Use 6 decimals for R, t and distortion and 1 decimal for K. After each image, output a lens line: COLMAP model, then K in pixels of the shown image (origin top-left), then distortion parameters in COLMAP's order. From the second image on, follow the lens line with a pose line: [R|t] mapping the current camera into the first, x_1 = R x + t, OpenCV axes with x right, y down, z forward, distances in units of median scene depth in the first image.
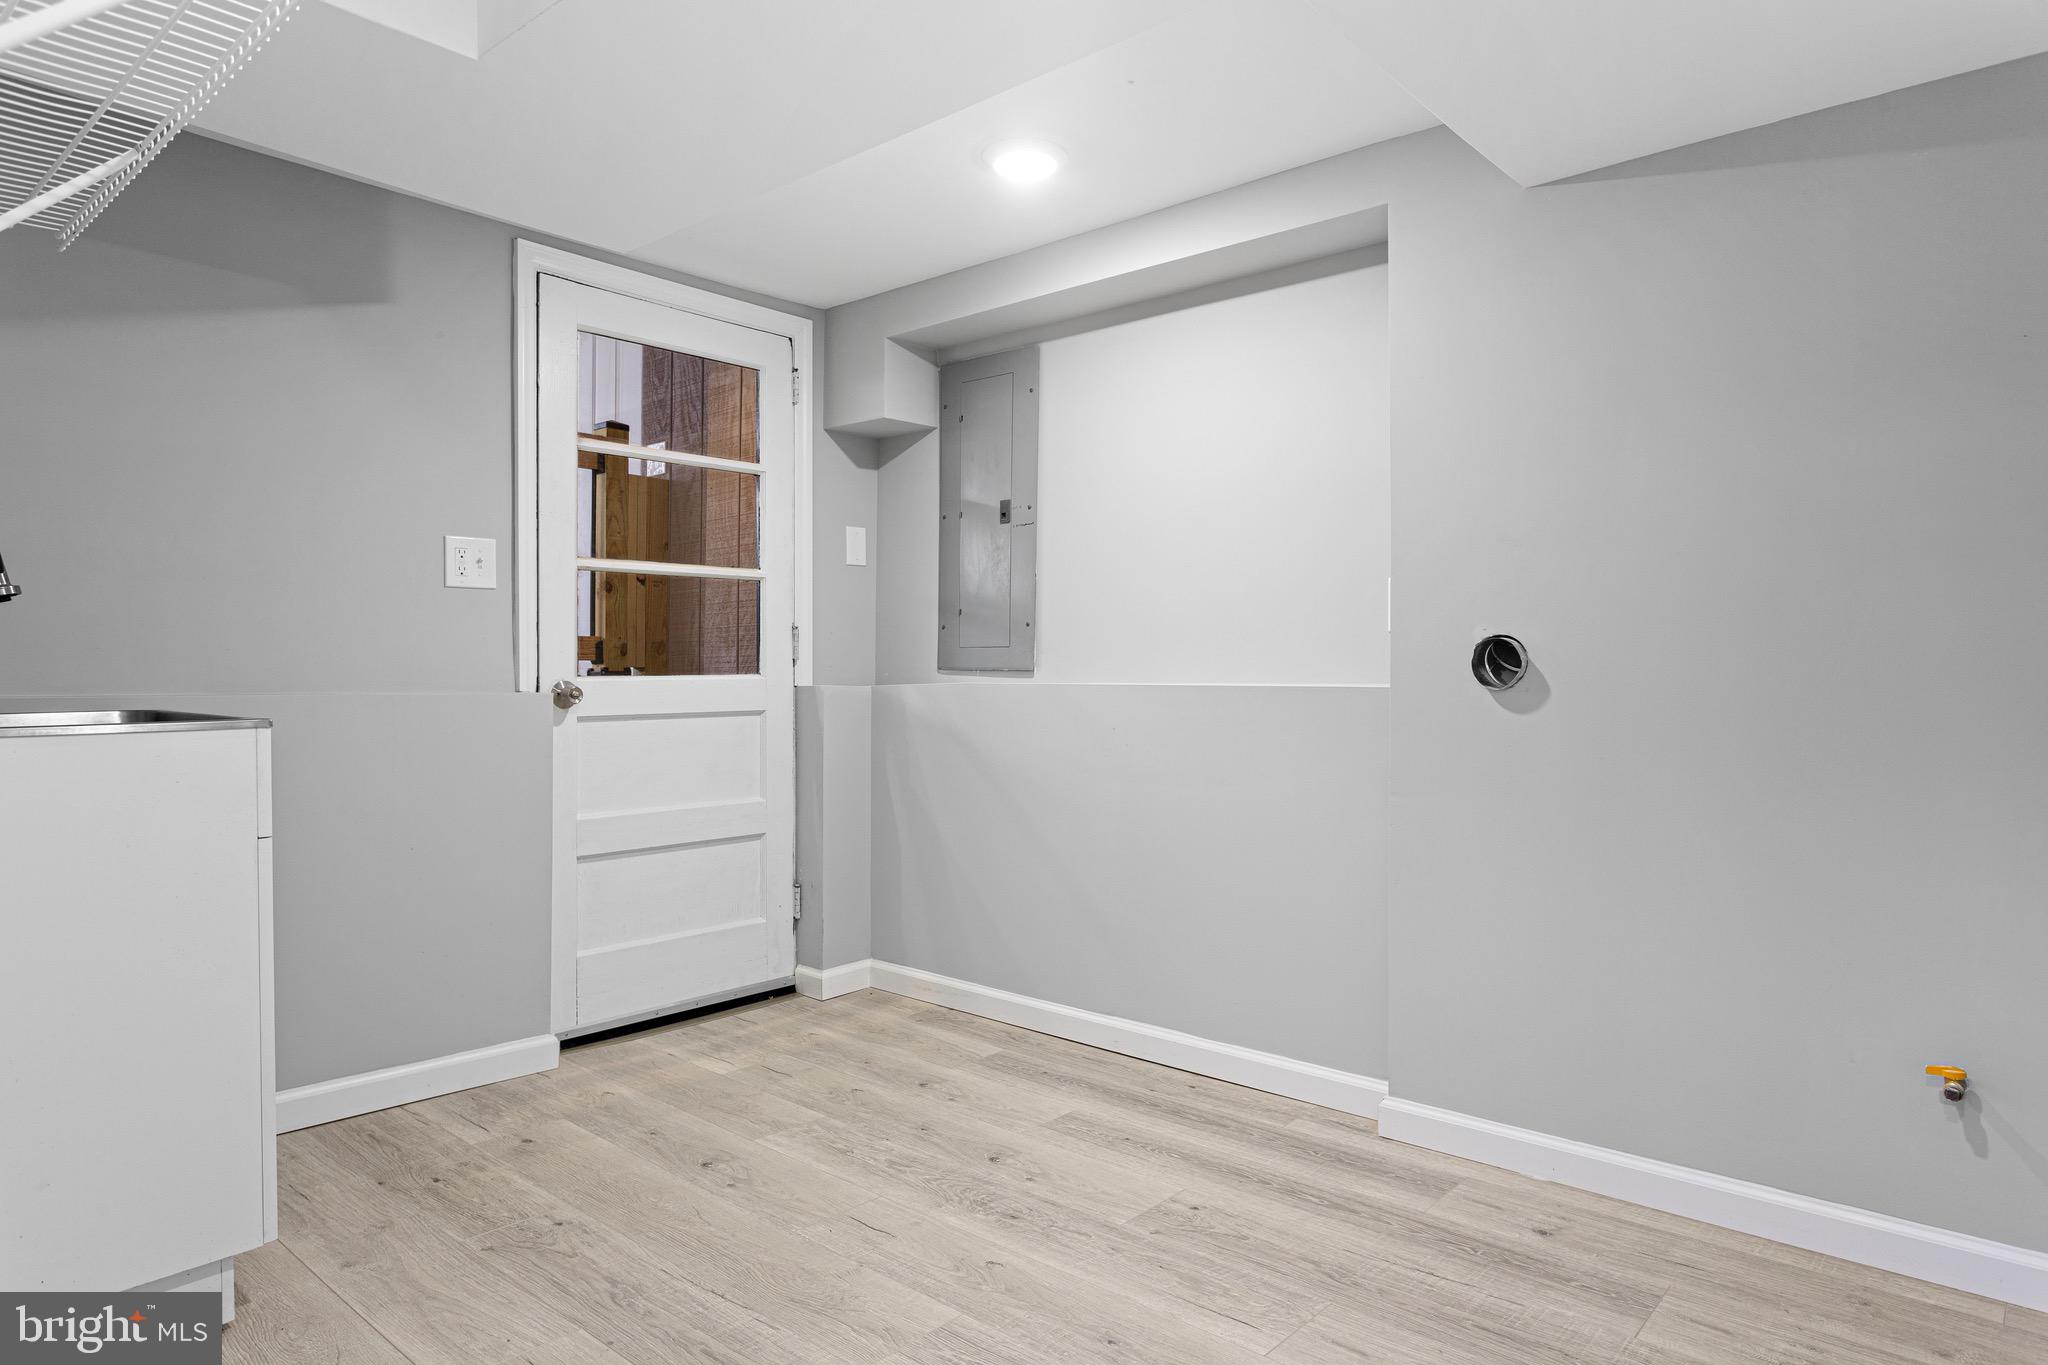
lens RADIAL K [[1214.4, 0, 1018.2], [0, 1214.4, 673.5], [0, 0, 1]] dist [0.000146, 0.001254]
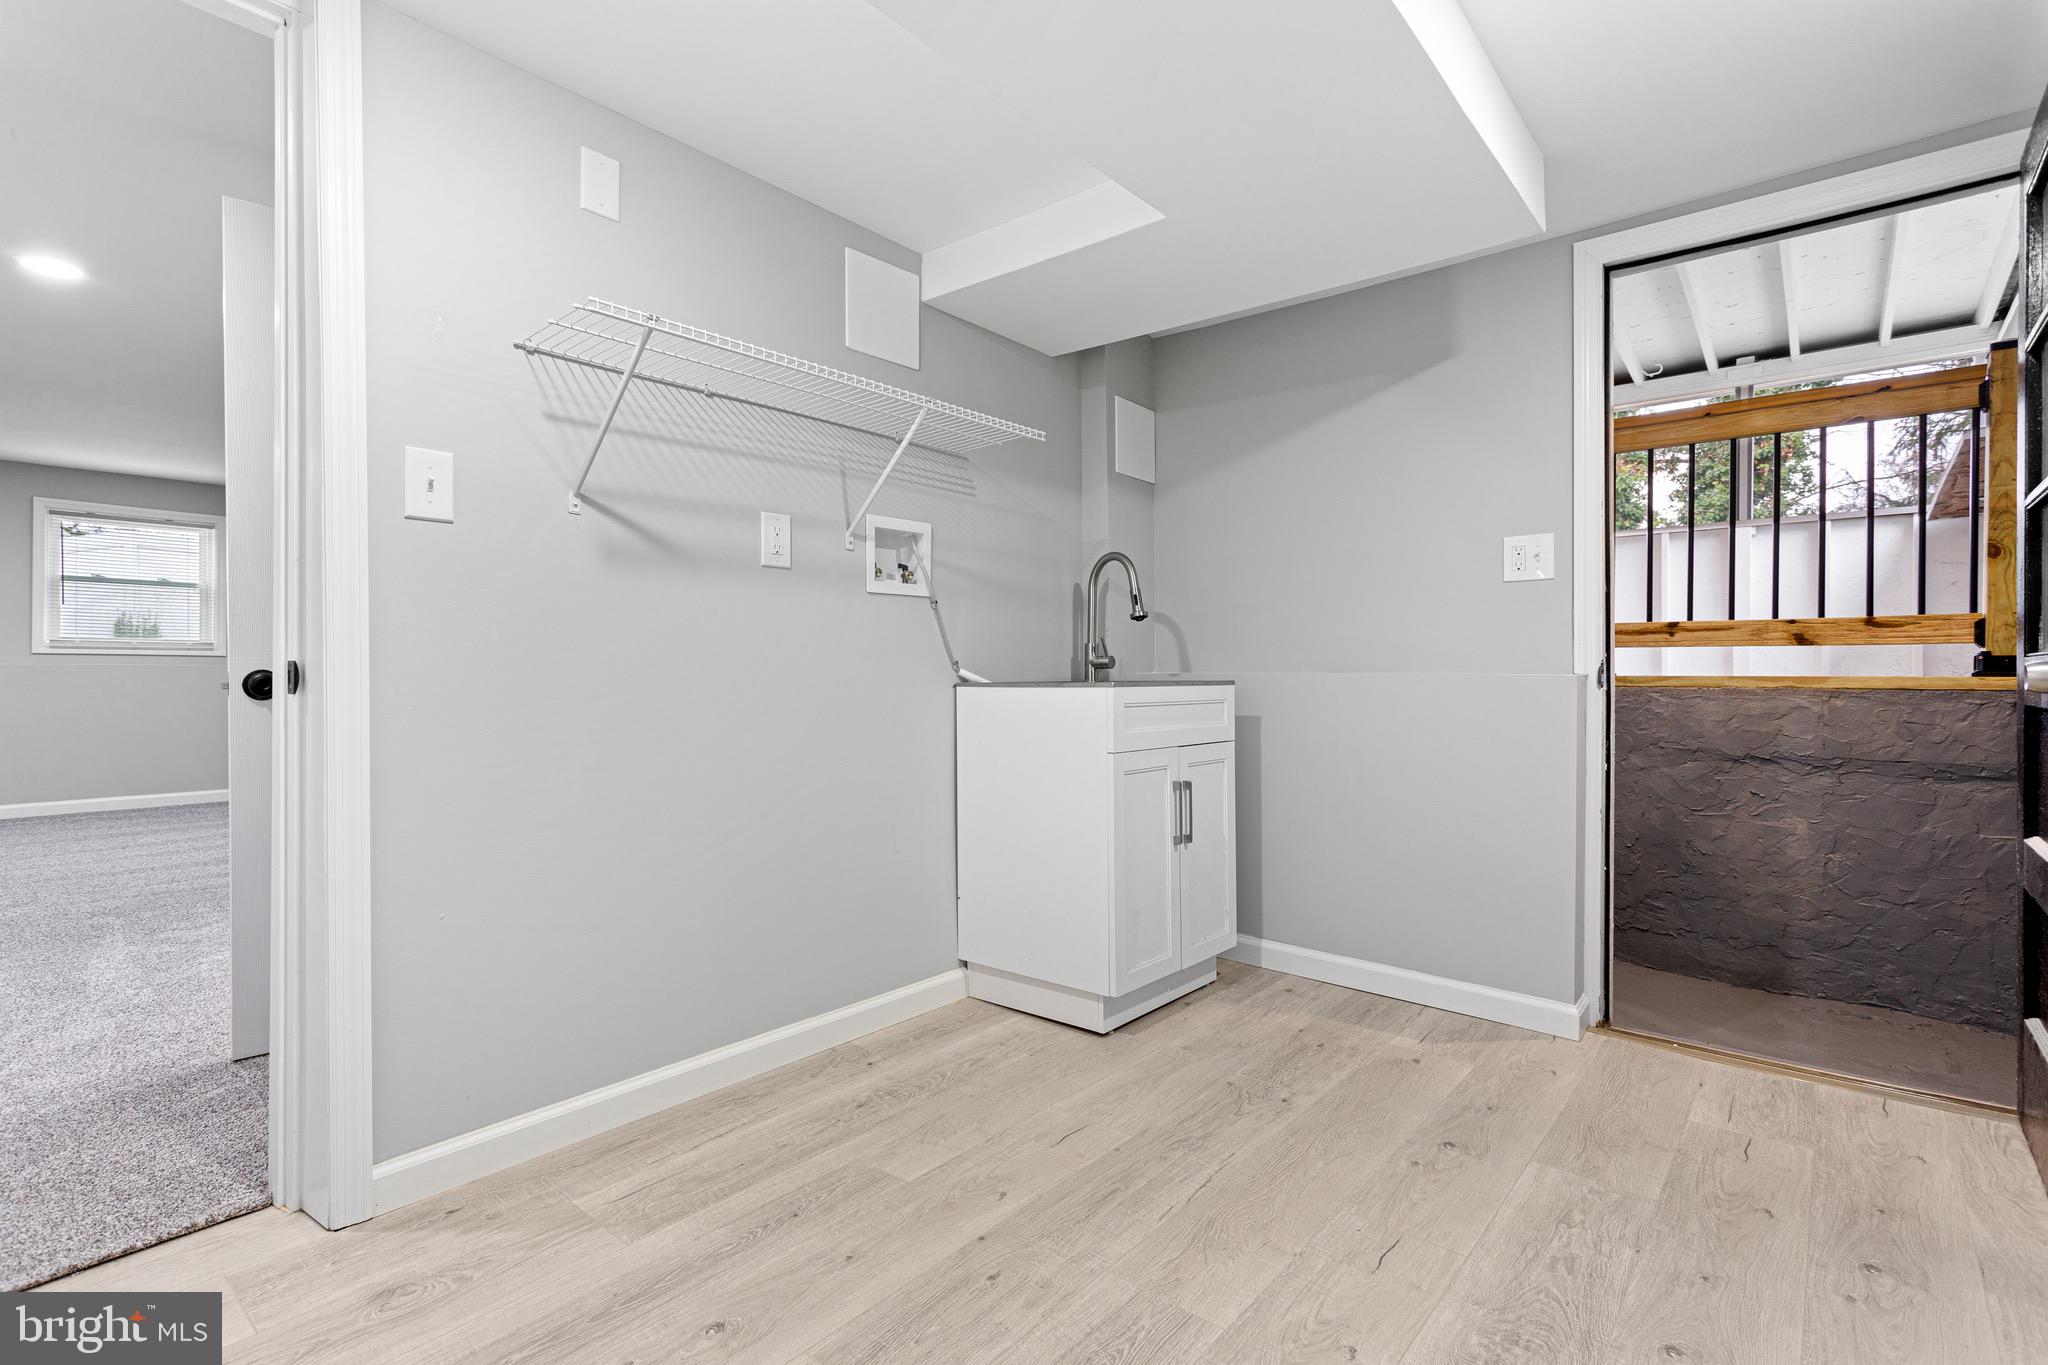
lens RADIAL K [[961.5, 0, 1018.1], [0, 961.5, 681.9], [0, 0, 1]] dist [0.004393, 0.000576]
pose [[0.019363, 0.003616, -0.999806, 0.489915], [-0.002012, 0.999992, 0.003577, 0.023205], [0.999811, 0.001942, 0.019370, 0.594447]]
